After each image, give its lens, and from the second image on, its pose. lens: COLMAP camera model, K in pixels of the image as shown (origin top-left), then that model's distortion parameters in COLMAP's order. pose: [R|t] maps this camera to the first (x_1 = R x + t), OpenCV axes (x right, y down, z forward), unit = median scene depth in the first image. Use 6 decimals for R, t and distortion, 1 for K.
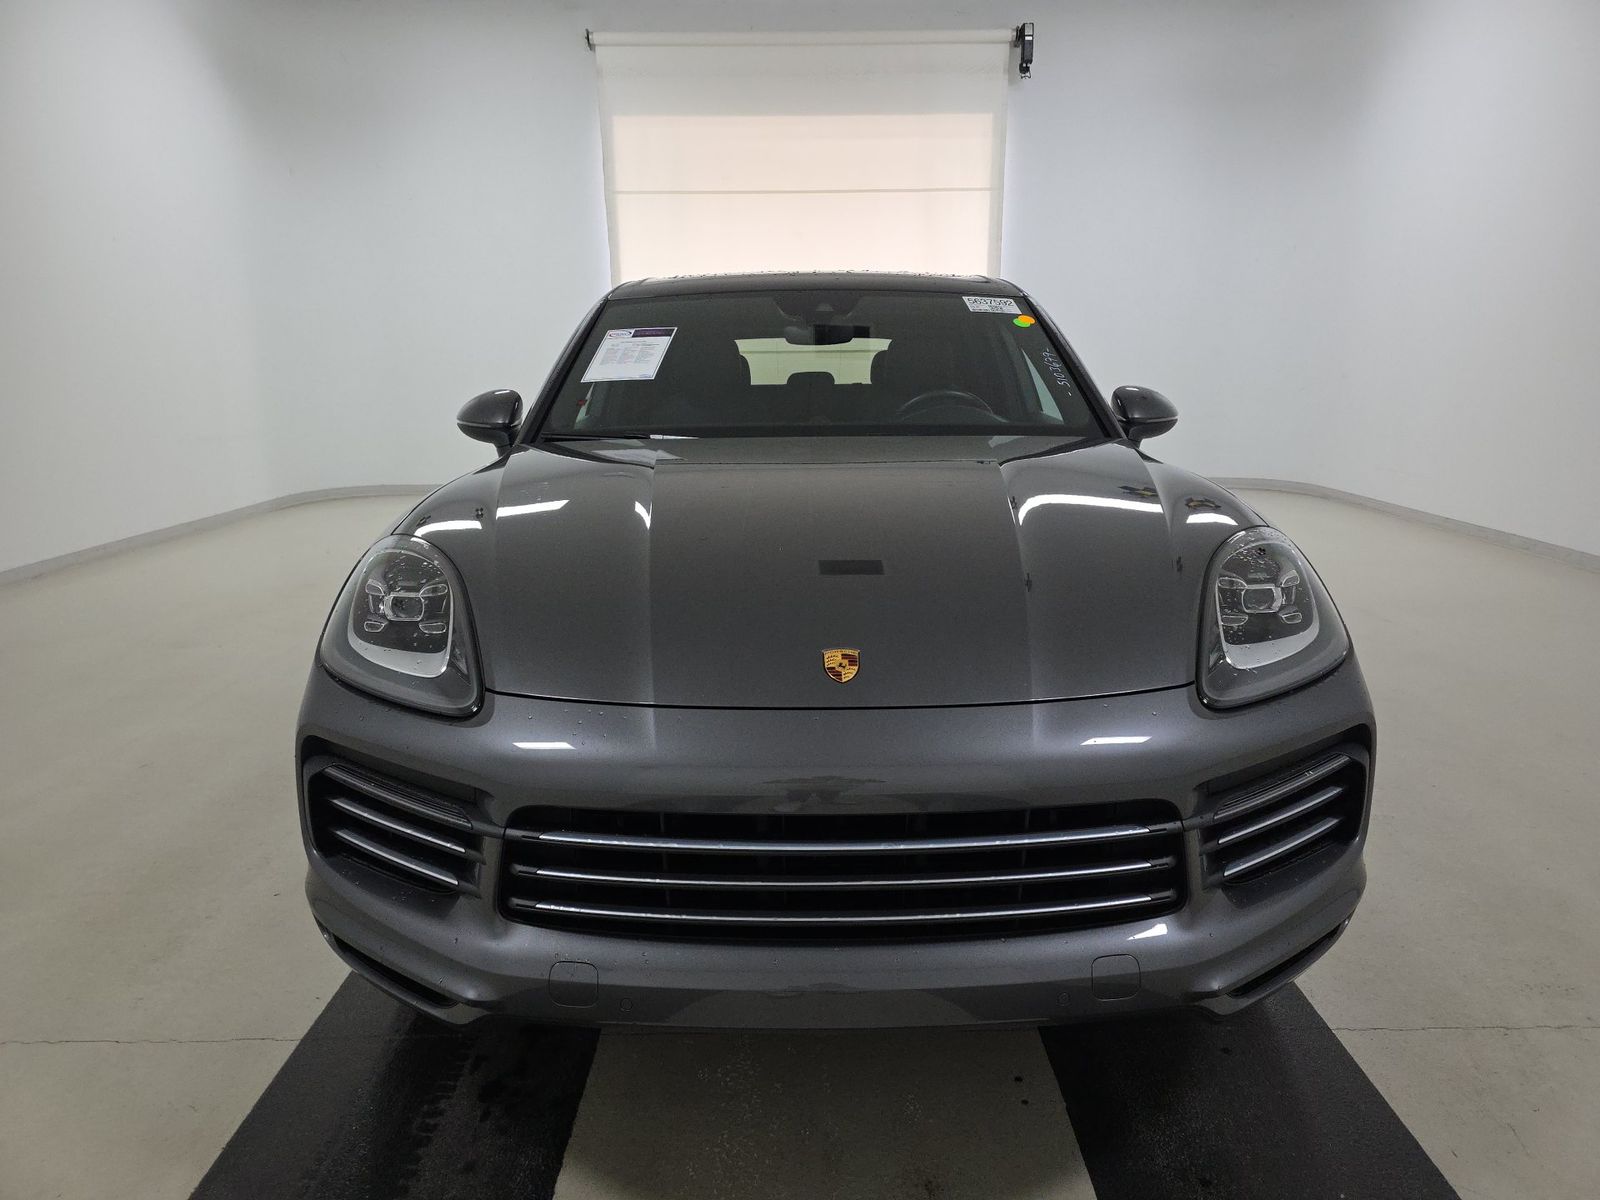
lens RADIAL K [[1086.8, 0, 797.5], [0, 1086.8, 597.5], [0, 0, 1]] dist [0.002986, -0.005294]
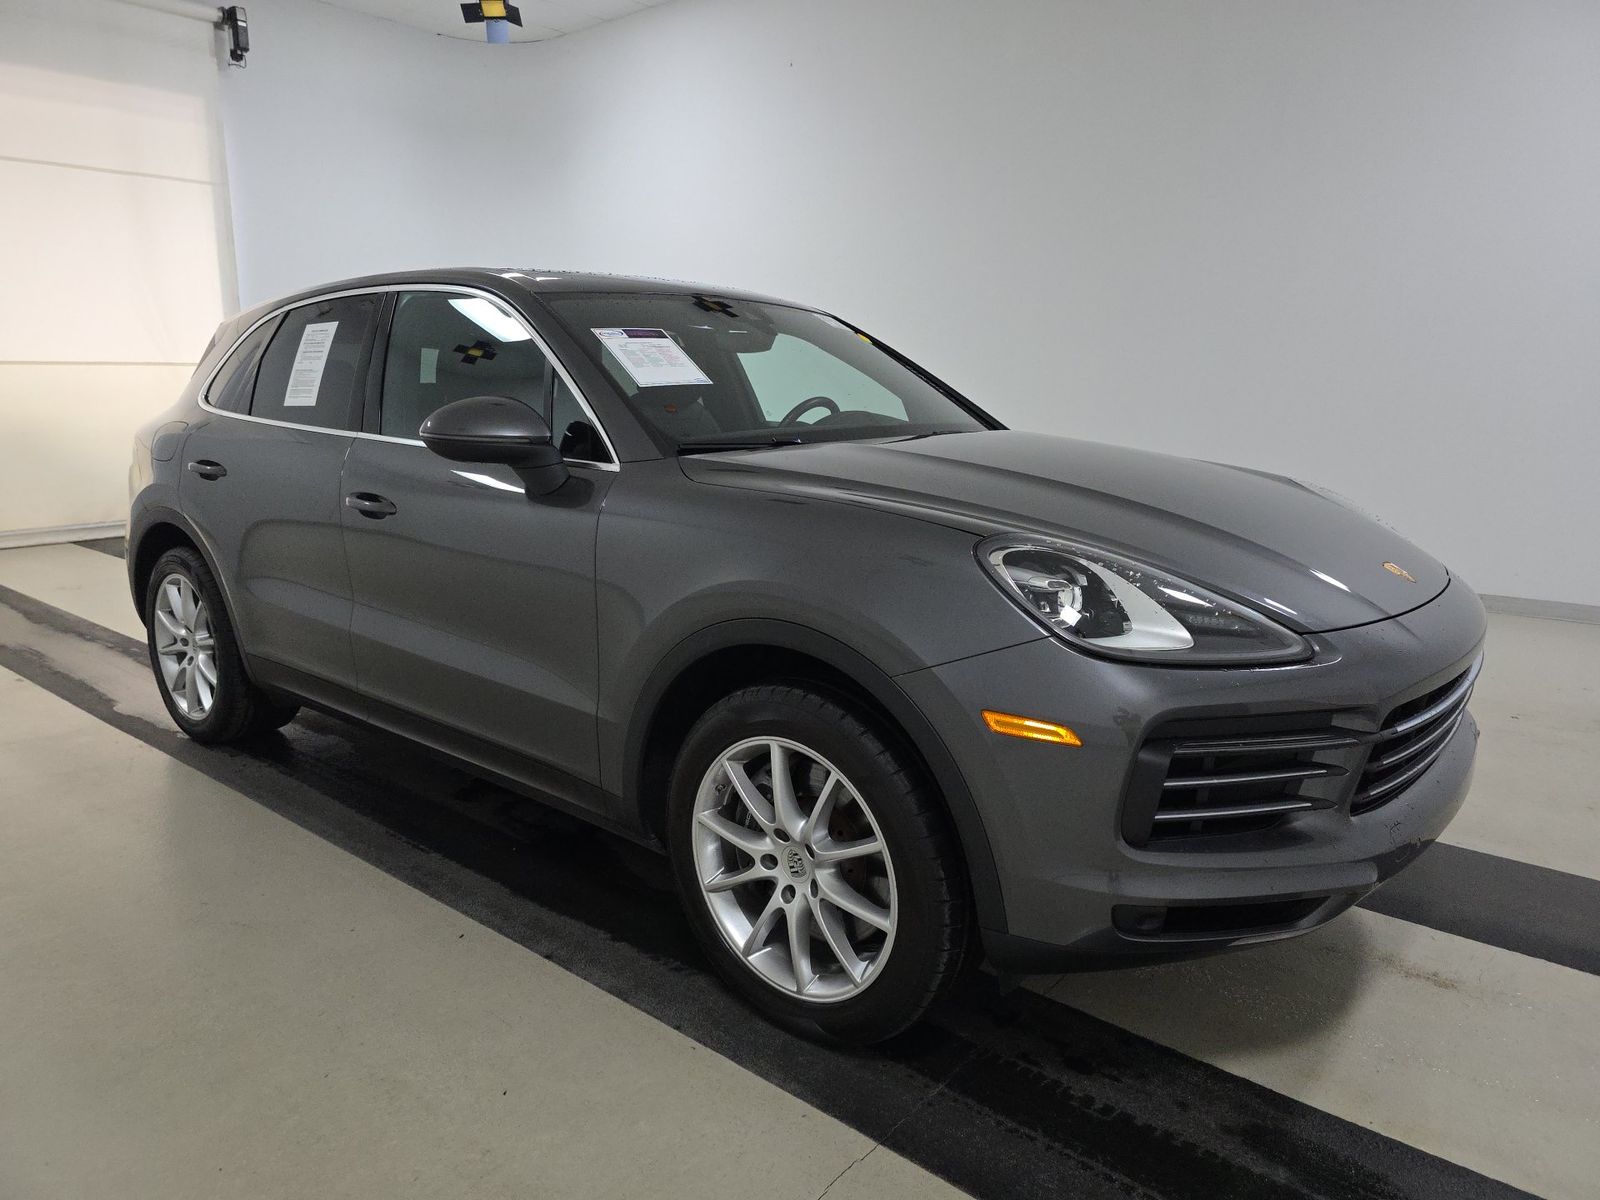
lens RADIAL K [[1086.8, 0, 799.8], [0, 1086.8, 599.0], [0, 0, 1]] dist [0.002986, -0.005294]
pose [[0.644063, -0.133681, 0.753201, -0.330623], [0.149951, 0.987573, 0.047054, -0.020102], [-0.750132, 0.082638, 0.656105, 0.137408]]
